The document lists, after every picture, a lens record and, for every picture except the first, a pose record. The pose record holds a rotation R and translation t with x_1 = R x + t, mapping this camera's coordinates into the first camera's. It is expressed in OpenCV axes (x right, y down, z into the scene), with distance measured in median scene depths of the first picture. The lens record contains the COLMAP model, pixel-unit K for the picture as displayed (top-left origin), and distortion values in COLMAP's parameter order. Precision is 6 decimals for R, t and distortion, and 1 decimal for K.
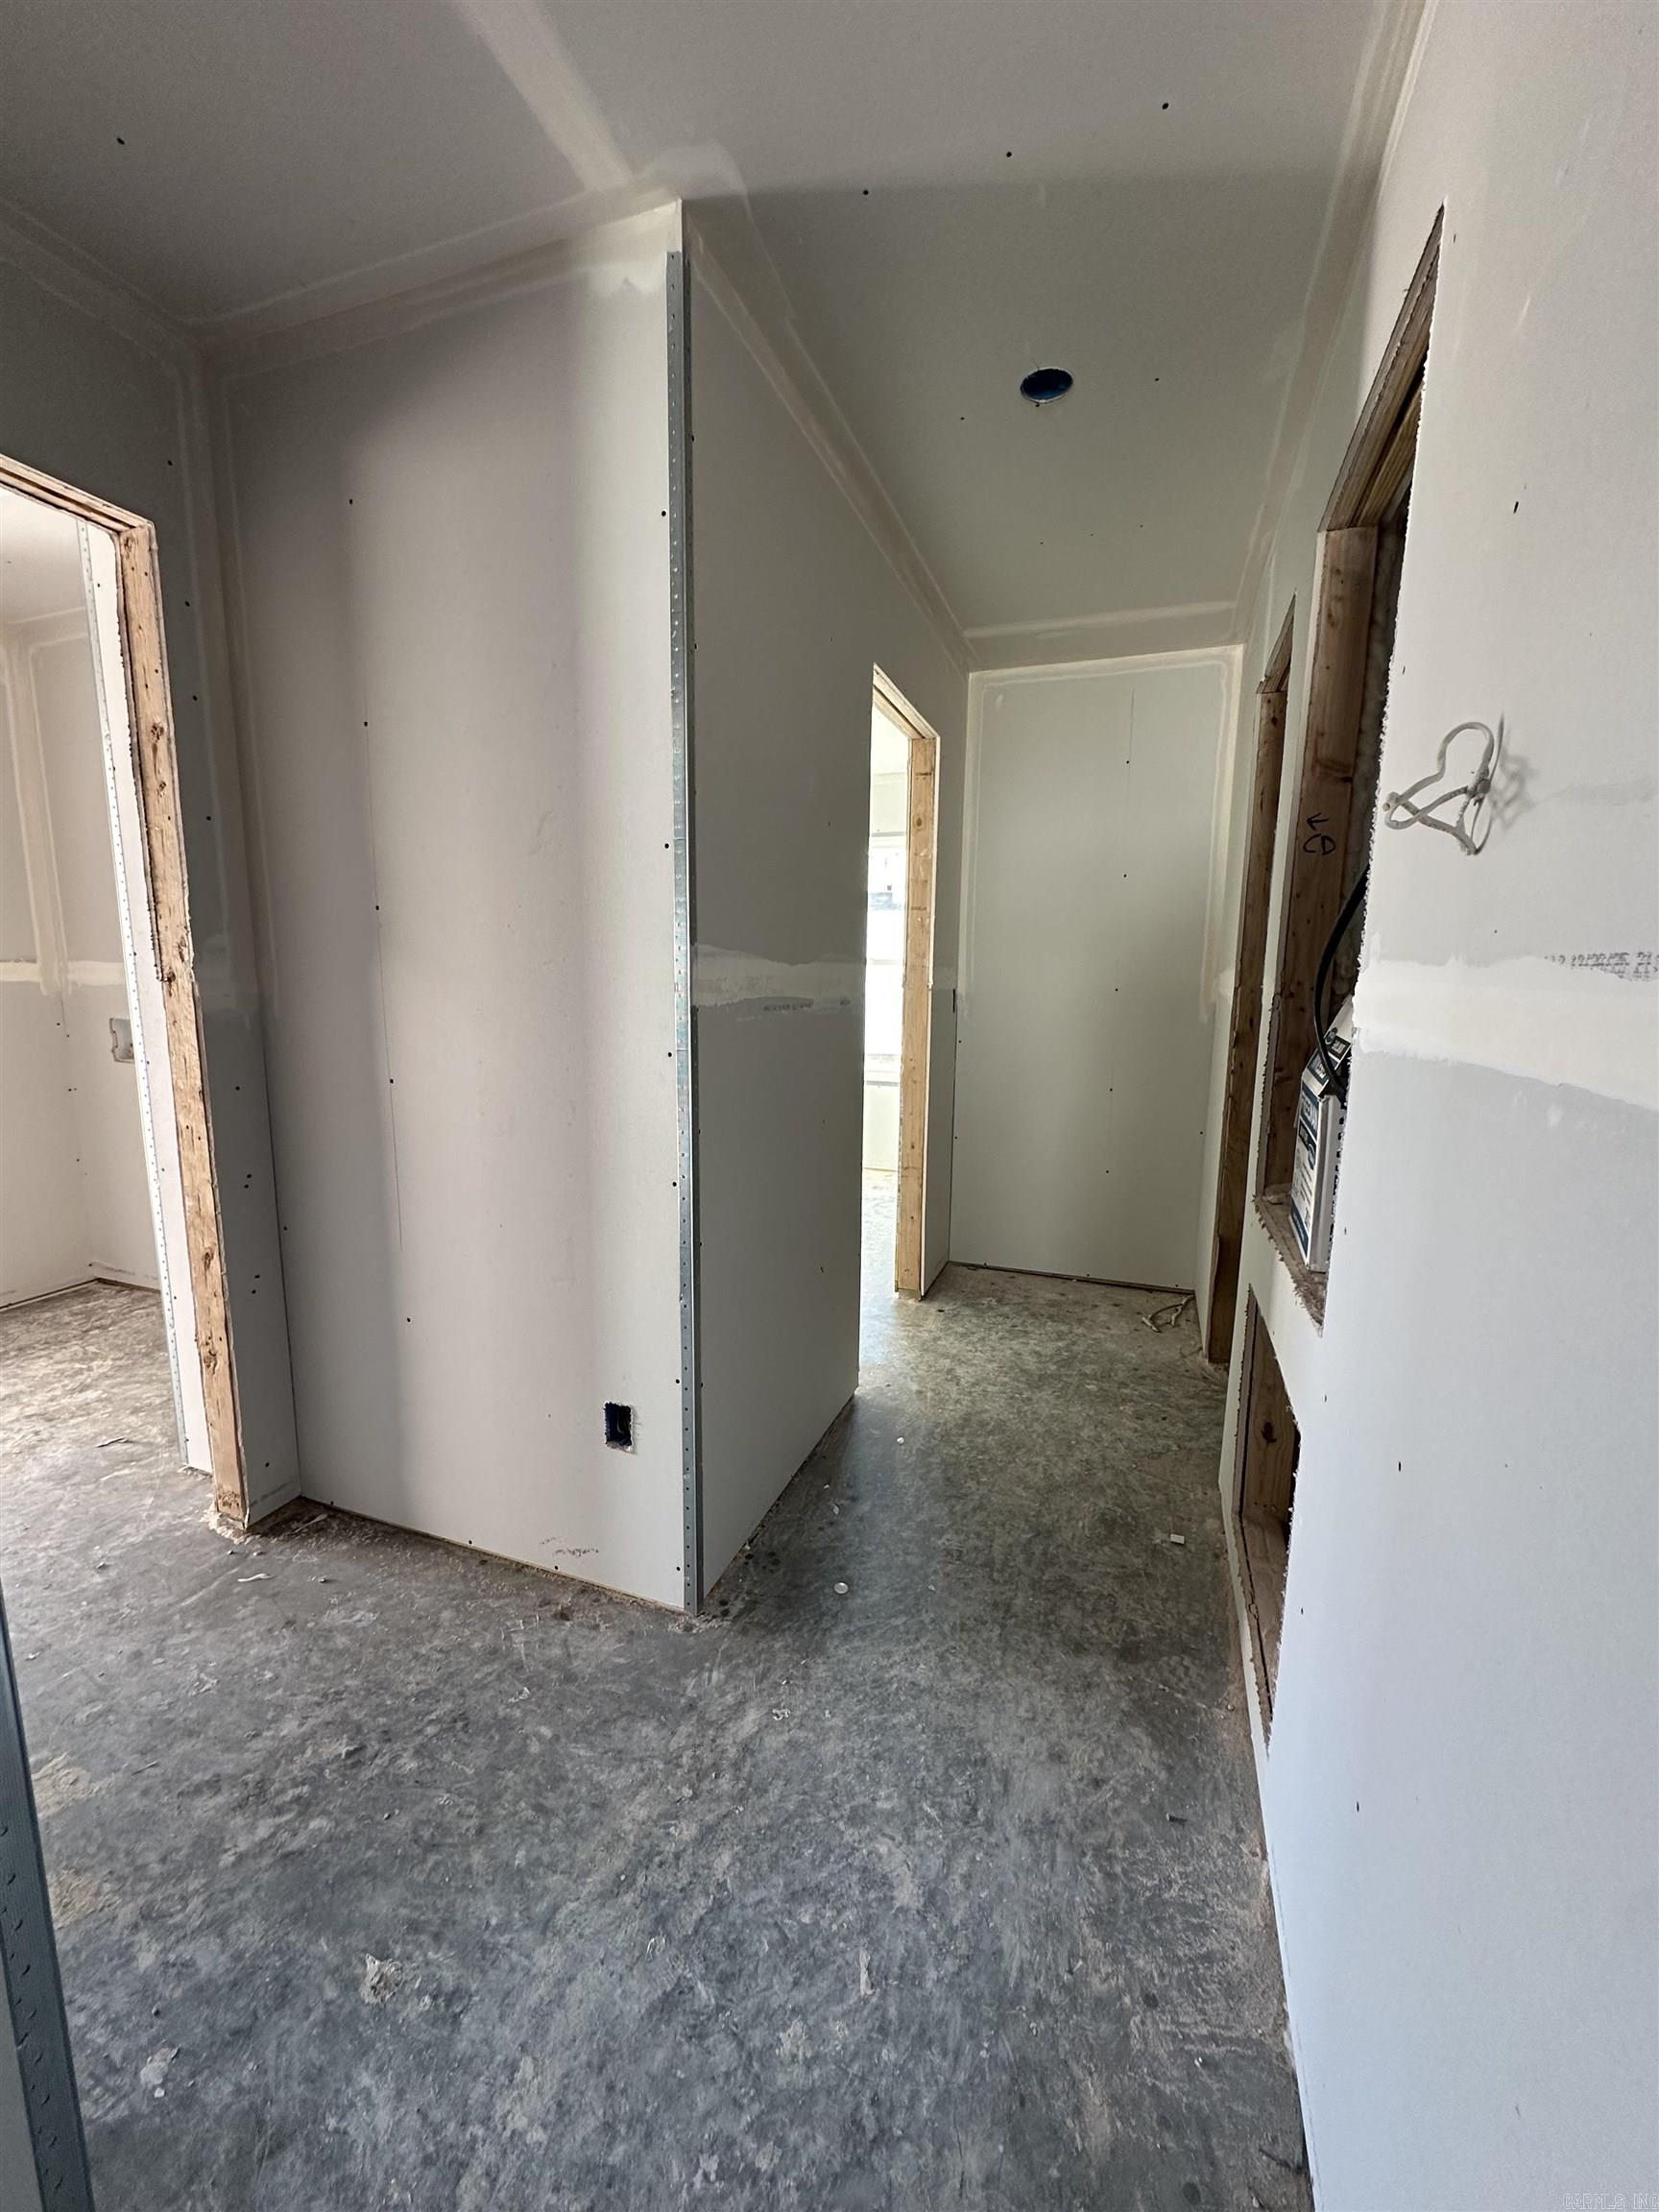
lens RADIAL K [[881.4, 0, 826.8], [0, 881.4, 1106.7], [0, 0, 1]] dist [-0.002588, 0.000062]
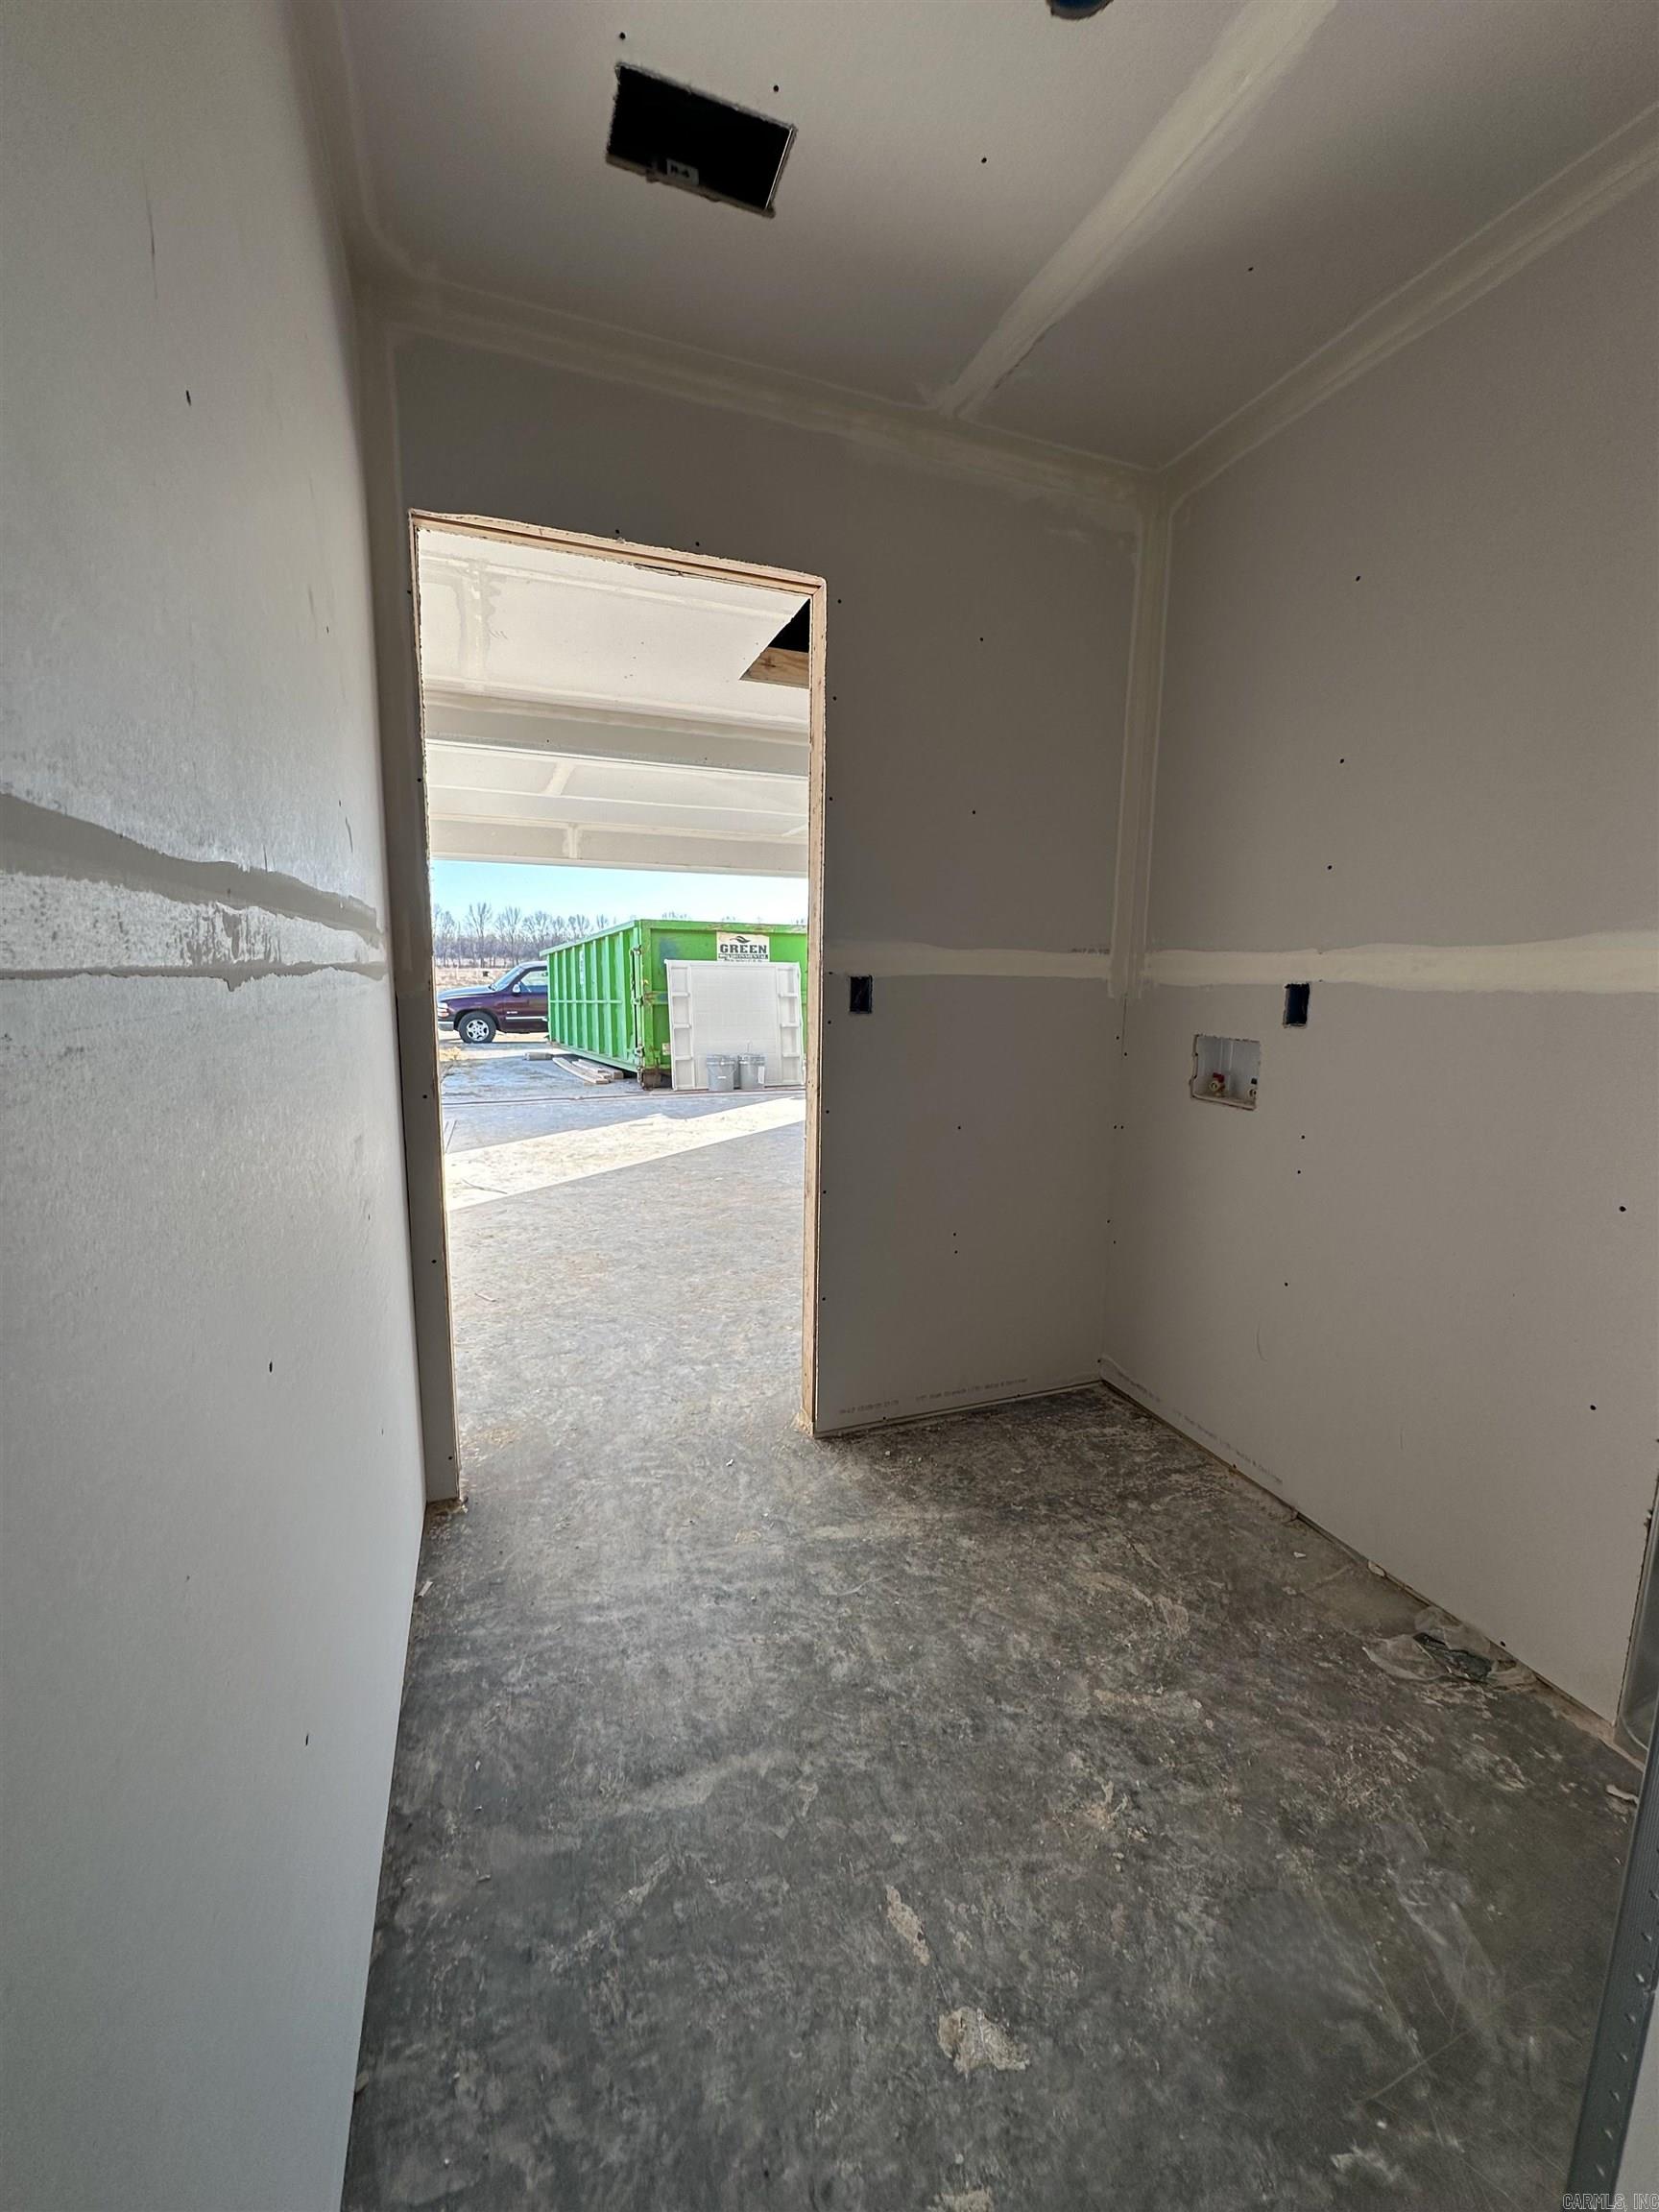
lens RADIAL K [[881.4, 0, 826.8], [0, 881.4, 1106.7], [0, 0, 1]] dist [-0.002588, 0.000062]
pose [[0.654388, 0.116172, -0.747181, -0.508713], [-0.122357, 0.991374, 0.046977, -0.044624], [0.746193, 0.060682, 0.662958, 0.357679]]
